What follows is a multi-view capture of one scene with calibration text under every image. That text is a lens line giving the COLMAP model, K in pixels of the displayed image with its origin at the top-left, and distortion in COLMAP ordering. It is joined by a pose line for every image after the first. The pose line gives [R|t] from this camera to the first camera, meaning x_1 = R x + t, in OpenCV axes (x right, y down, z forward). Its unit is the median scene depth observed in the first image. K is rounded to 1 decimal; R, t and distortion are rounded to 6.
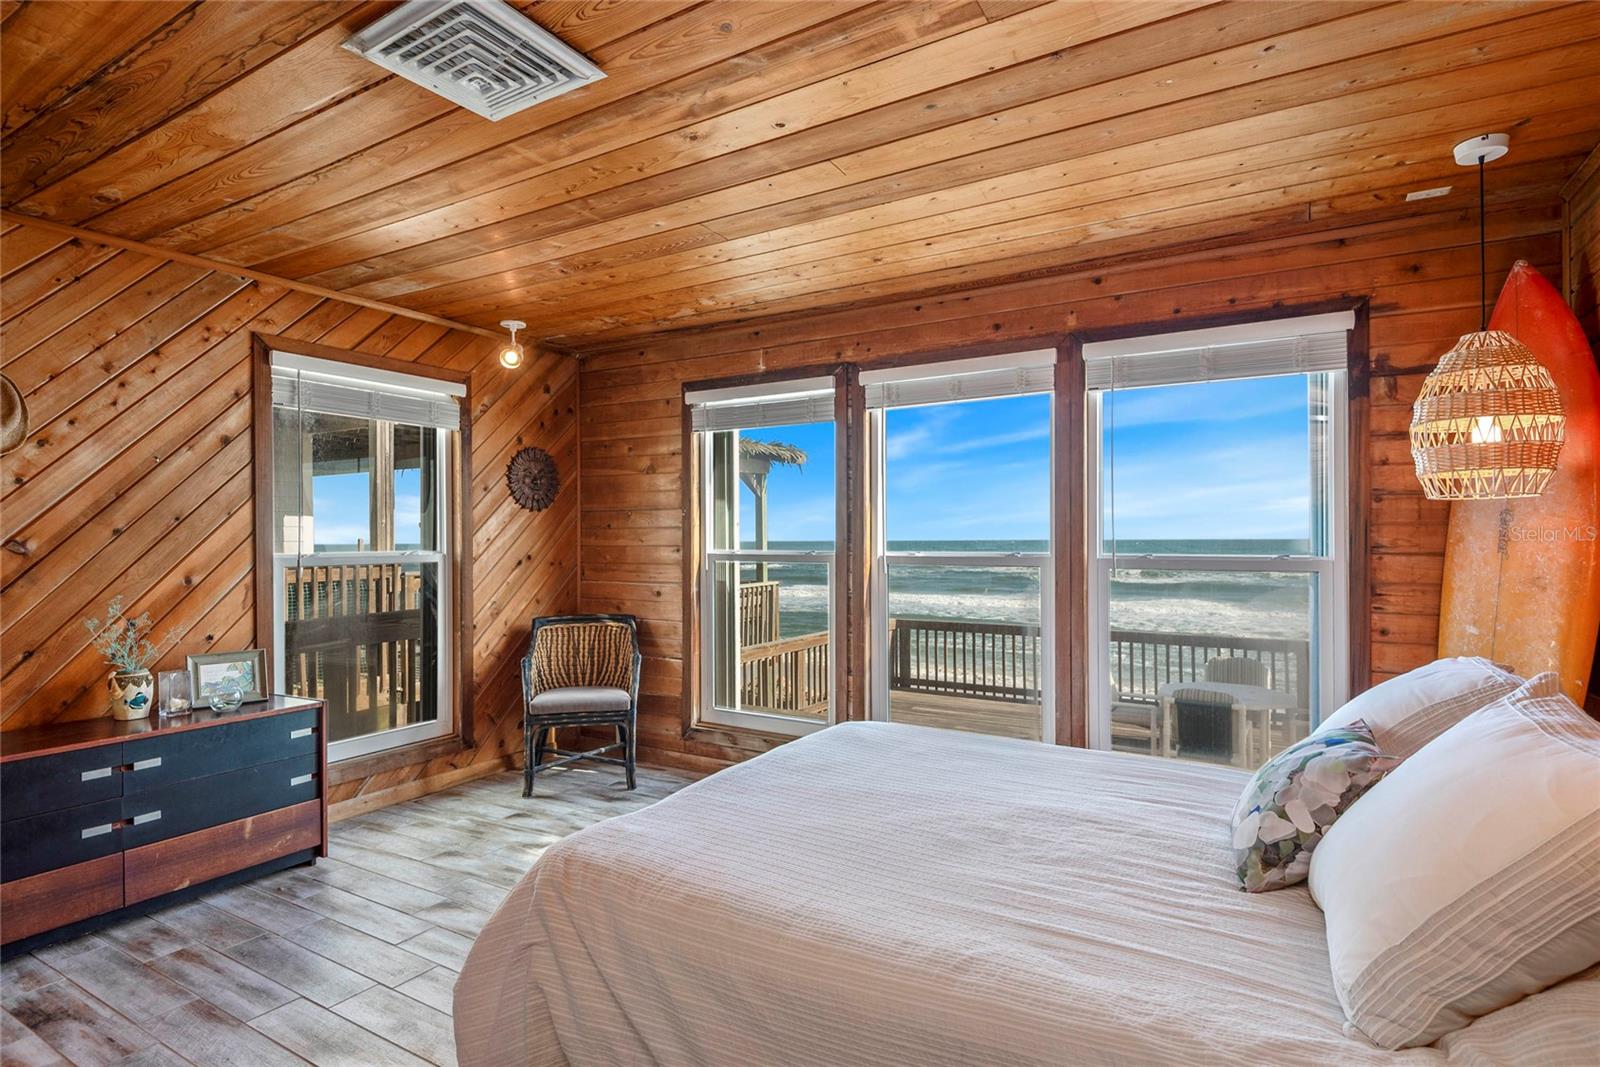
lens RADIAL K [[793.2, 0, 793.2], [0, 793.2, 535.7], [0, 0, 1]] dist [0.002805, -0.012613]
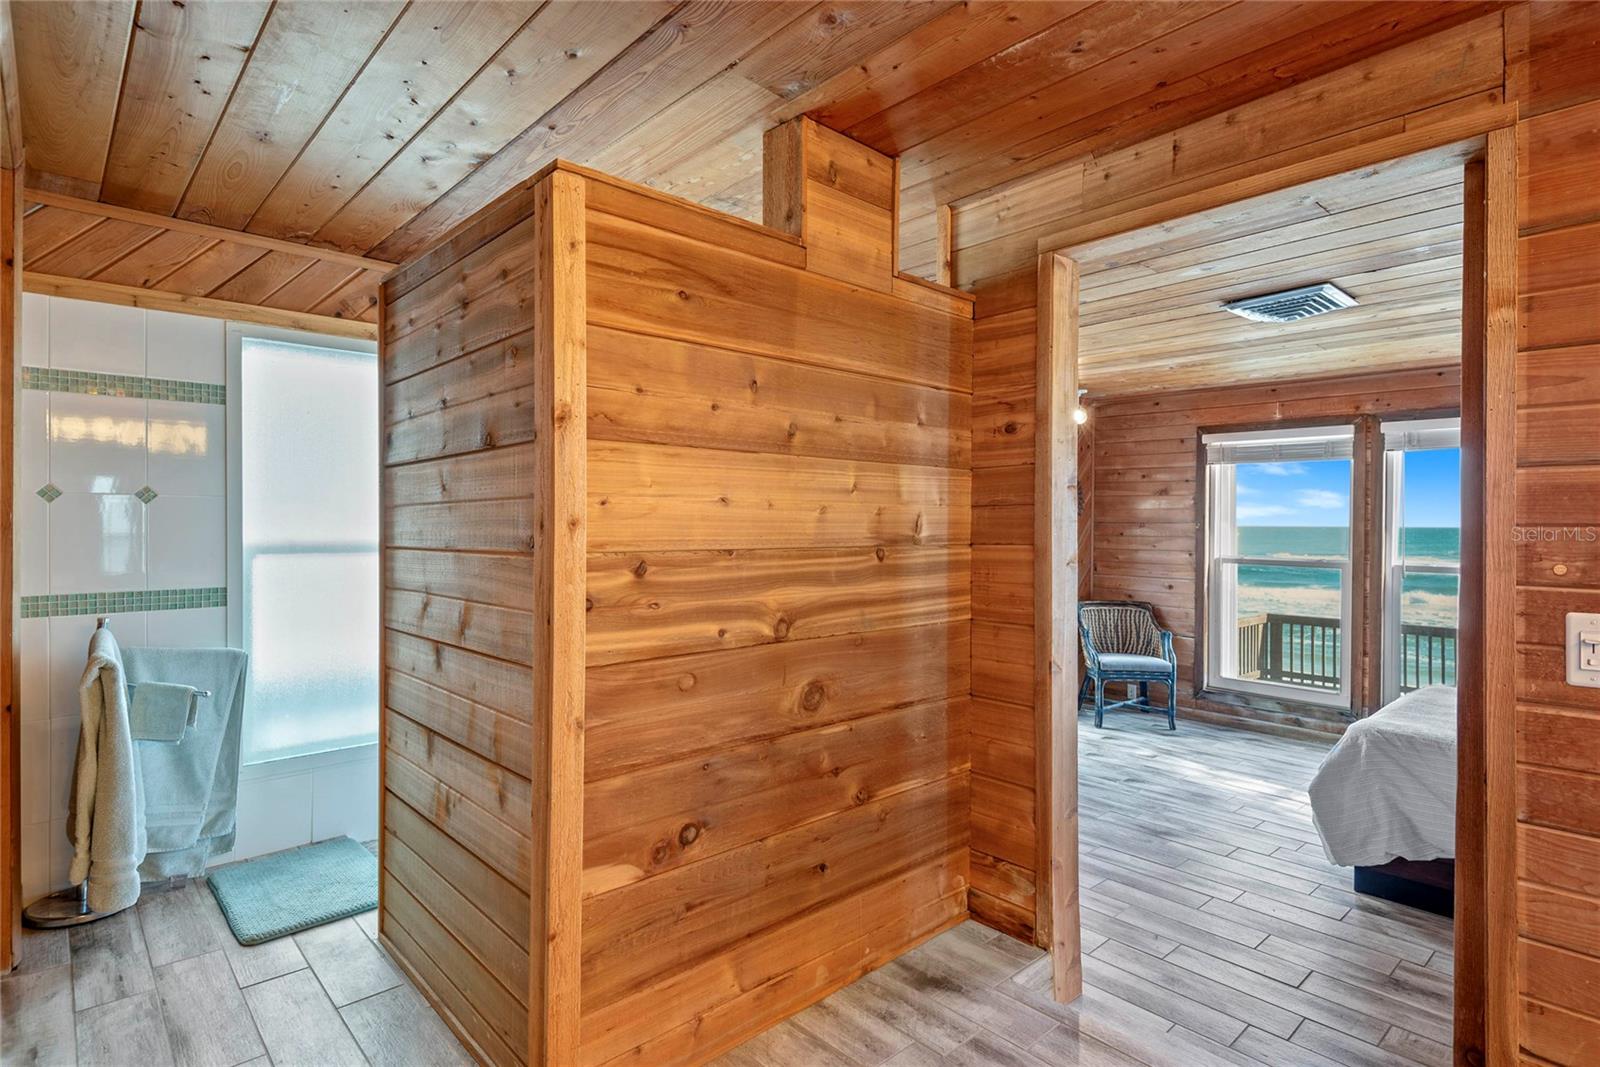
lens RADIAL K [[793.2, 0, 785.6], [0, 793.2, 526.6], [0, 0, 1]] dist [0.002805, -0.012613]
pose [[0.947598, 0.010779, -0.319285, -0.429945], [-0.006287, 0.999866, 0.015096, -0.051391], [0.319405, -0.012298, 0.947539, -0.541506]]
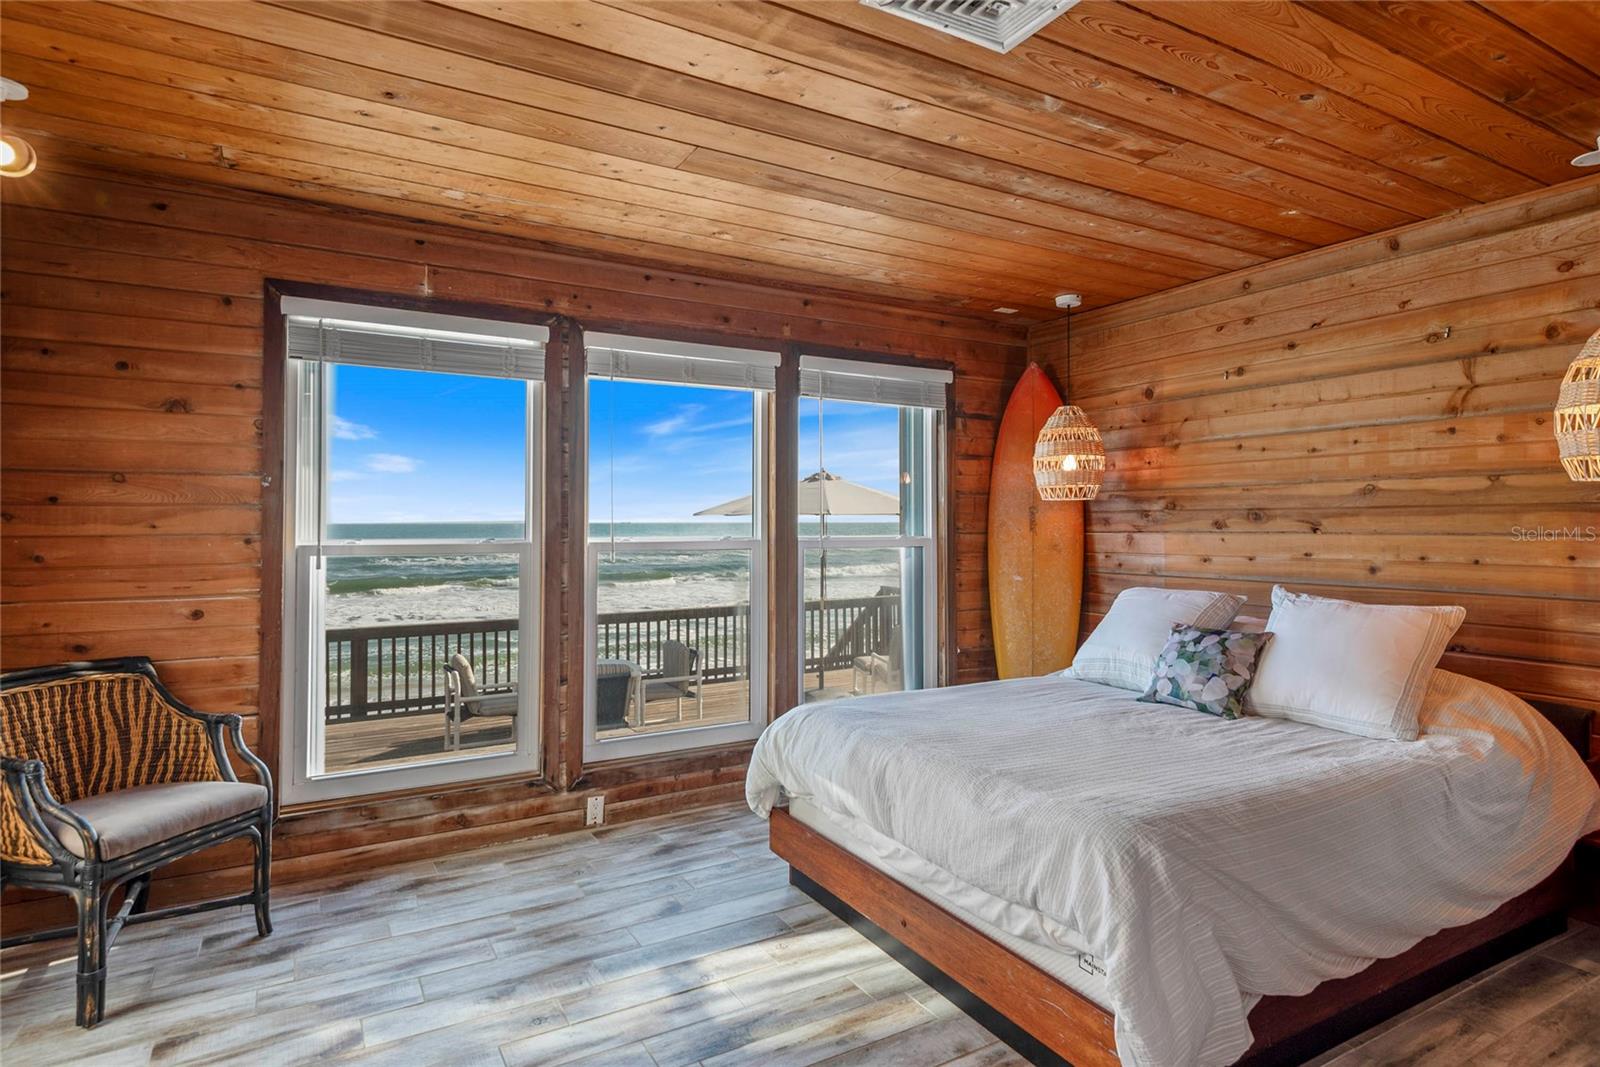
lens RADIAL K [[848.1, 0, 820.3], [0, 848.1, 509.2], [0, 0, 1]] dist [0.016982, -0.012111]
pose [[0.492070, 0.016688, 0.870395, -0.605186], [-0.004951, 0.999854, -0.016371, 0.002055], [-0.870541, 0.003746, 0.492081, 0.326889]]
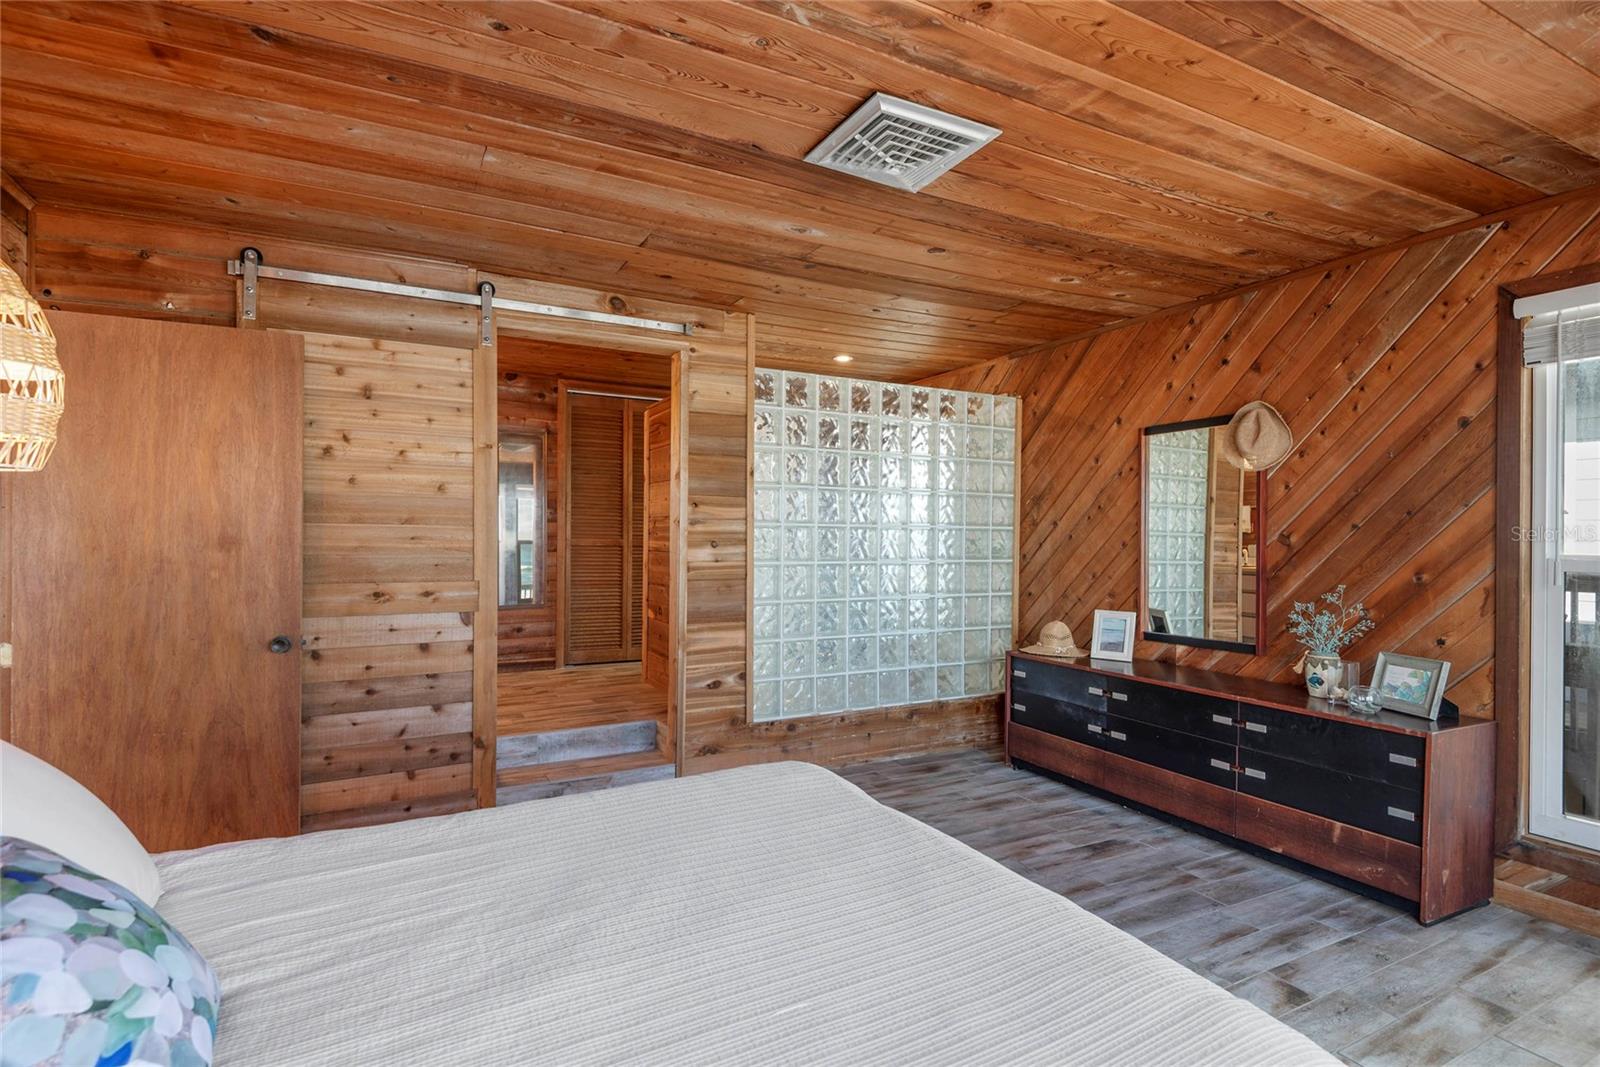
lens RADIAL K [[793.2, 0, 812.7], [0, 793.2, 538.2], [0, 0, 1]] dist [0.002805, -0.012613]
pose [[-0.509358, 0.004974, -0.860540, 0.350642], [-0.003635, 0.999962, 0.007931, 0.003548], [0.860547, 0.007168, -0.509321, 0.706623]]
